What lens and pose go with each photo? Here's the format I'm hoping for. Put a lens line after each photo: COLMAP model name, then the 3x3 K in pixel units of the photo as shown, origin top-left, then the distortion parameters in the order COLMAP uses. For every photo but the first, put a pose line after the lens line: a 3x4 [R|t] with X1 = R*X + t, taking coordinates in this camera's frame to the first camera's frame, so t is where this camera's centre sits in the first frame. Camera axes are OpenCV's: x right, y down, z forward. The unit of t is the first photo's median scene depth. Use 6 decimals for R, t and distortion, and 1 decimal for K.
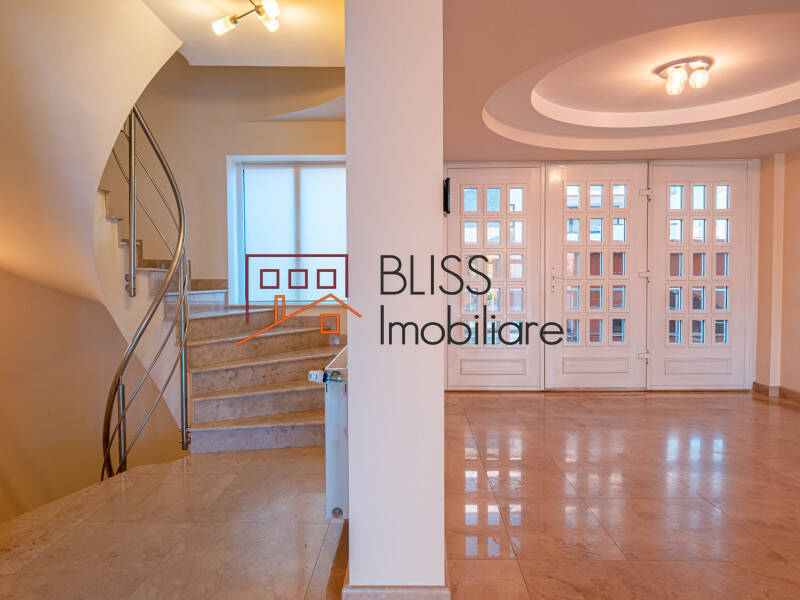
lens RADIAL K [[564.4, 0, 402.7], [0, 564.4, 299.2], [0, 0, 1]] dist [-0.000105, -0.010430]
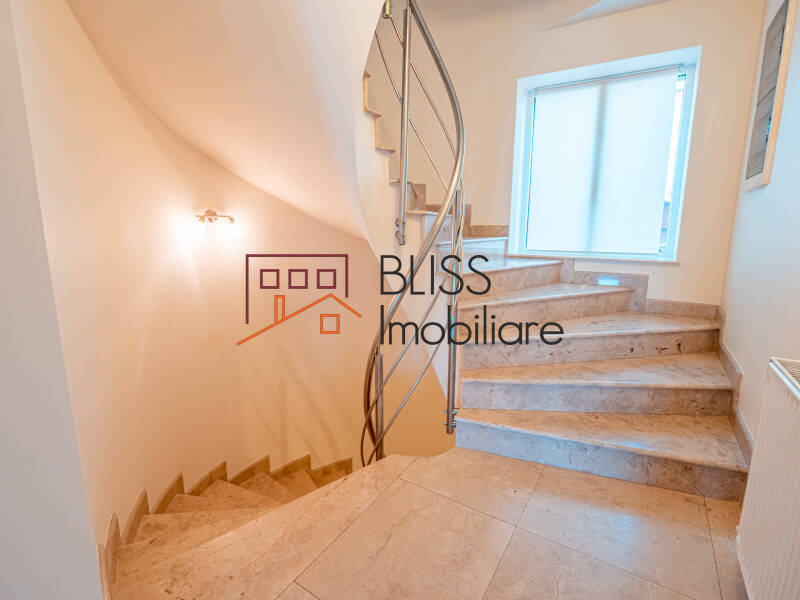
lens RADIAL K [[391.3, 0, 401.9], [0, 391.3, 300.7], [0, 0, 1]] dist [-0.000990, -0.001629]
pose [[0.856917, 0.104151, -0.504822, -0.171512], [-0.026043, 0.986871, 0.159396, -0.015913], [0.514795, -0.123442, 0.848379, 0.486201]]
